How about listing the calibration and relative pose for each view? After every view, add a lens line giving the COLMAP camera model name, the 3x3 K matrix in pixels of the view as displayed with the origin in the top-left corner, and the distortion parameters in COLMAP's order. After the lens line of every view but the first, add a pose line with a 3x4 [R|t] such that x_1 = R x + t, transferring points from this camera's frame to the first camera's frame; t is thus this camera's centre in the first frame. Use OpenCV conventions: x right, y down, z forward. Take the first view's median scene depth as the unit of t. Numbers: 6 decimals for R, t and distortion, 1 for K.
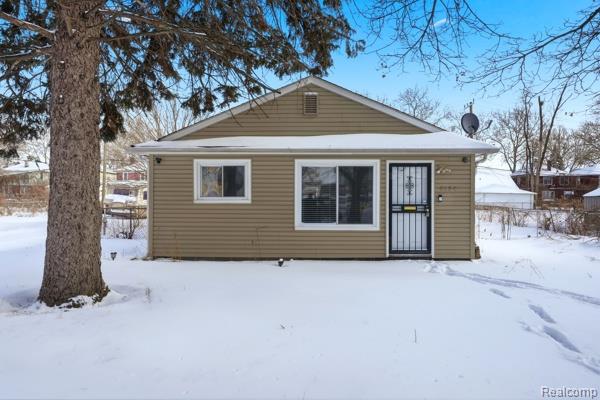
lens RADIAL K [[430.1, 0, 300.4], [0, 430.1, 200.1], [0, 0, 1]] dist [-0.014268, -0.000665]
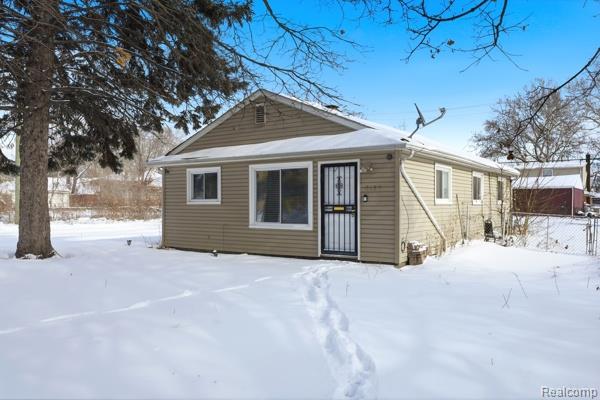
lens RADIAL K [[505.9, 0, 300.3], [0, 505.9, 204.1], [0, 0, 1]] dist [-0.000539, -0.003166]
pose [[0.825048, -0.004205, -0.565047, 0.842522], [0.007657, 0.999964, 0.003738, 0.003318], [0.565011, -0.007411, 0.825050, -0.014754]]
